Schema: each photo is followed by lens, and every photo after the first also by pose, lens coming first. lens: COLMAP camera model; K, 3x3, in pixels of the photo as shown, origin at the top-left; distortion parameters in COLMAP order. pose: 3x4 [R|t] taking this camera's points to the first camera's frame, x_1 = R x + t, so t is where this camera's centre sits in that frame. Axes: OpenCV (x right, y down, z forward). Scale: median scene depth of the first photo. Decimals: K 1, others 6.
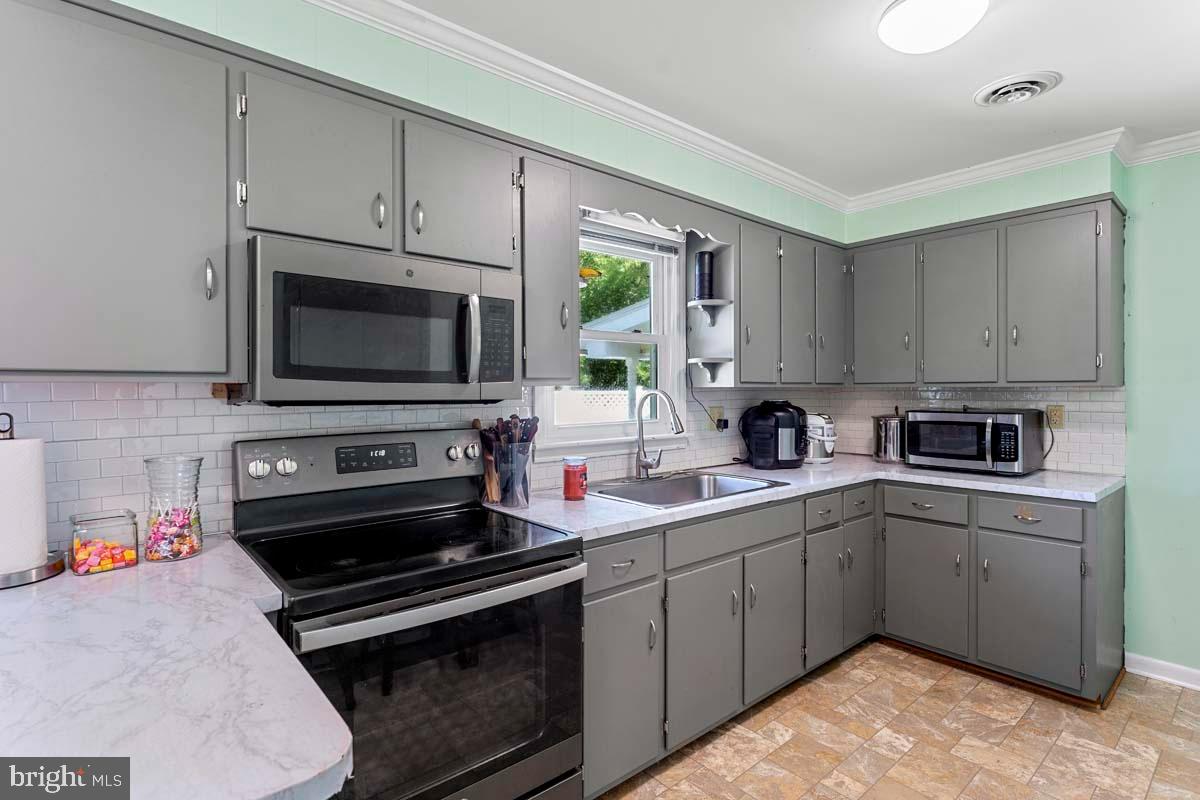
lens RADIAL K [[591.5, 0, 599.9], [0, 591.5, 396.4], [0, 0, 1]] dist [0.000865, -0.000830]
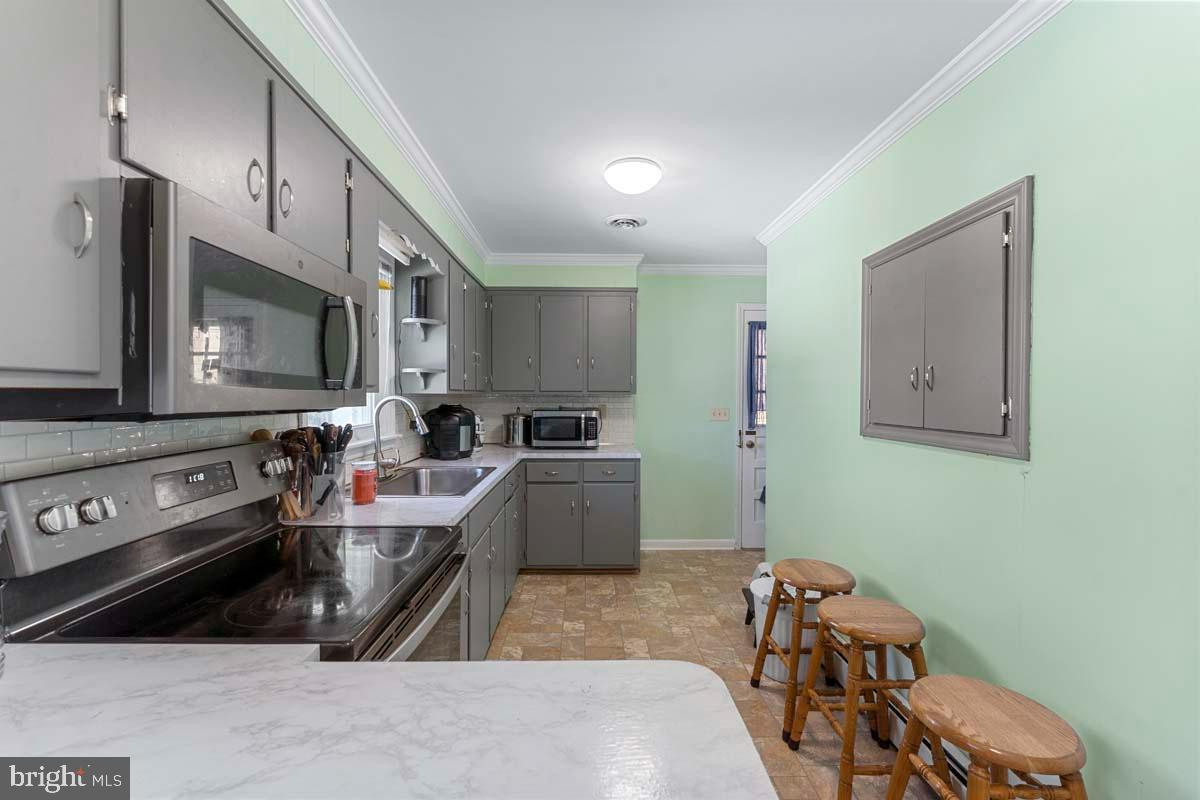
lens RADIAL K [[498.5, 0, 595.8], [0, 498.5, 402.2], [0, 0, 1]] dist [-0.000309, -0.000322]
pose [[0.634100, -0.008328, 0.773207, -0.376663], [0.003610, 0.999963, 0.007810, -0.005218], [-0.773243, -0.002162, 0.634106, 0.118382]]
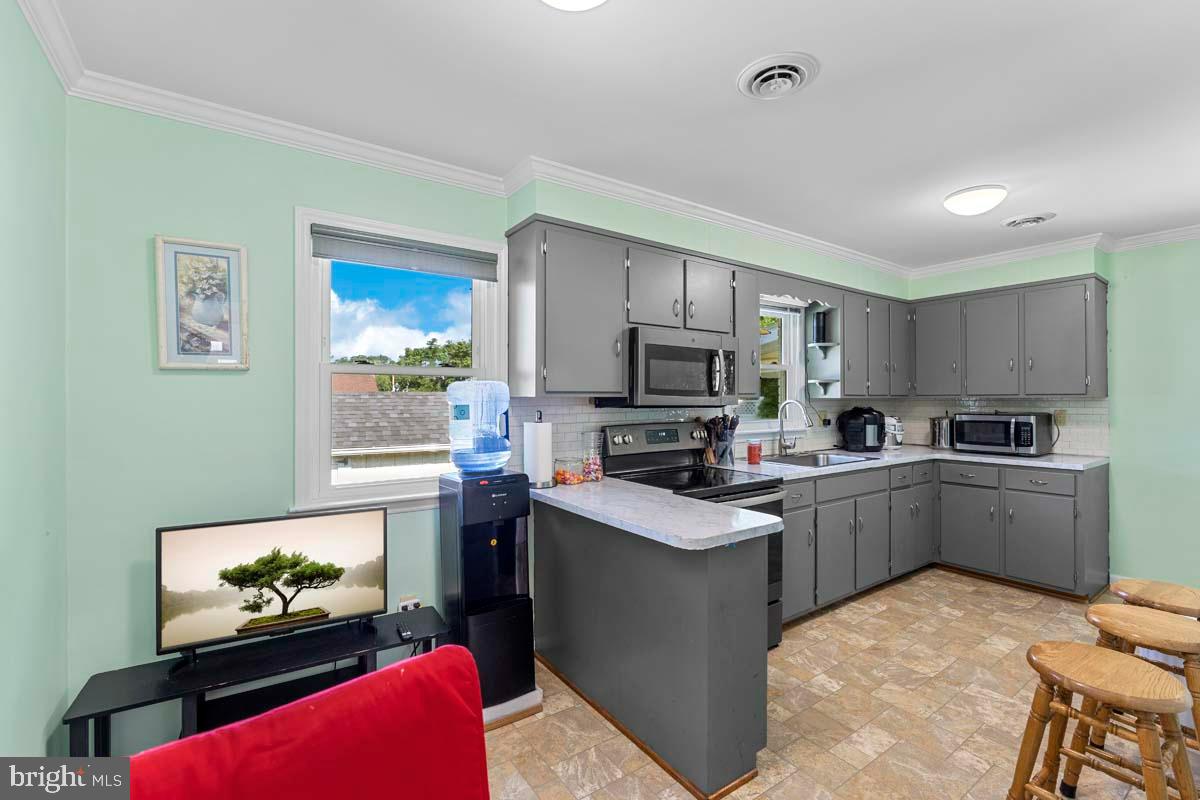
lens RADIAL K [[524.7, 0, 605.0], [0, 524.7, 400.1], [0, 0, 1]] dist [-0.001527, -0.000388]
pose [[0.996096, -0.000094, -0.088276, -0.279729], [-0.000723, 0.999957, -0.009230, 0.002775], [0.088273, 0.009258, 0.996053, -0.455007]]
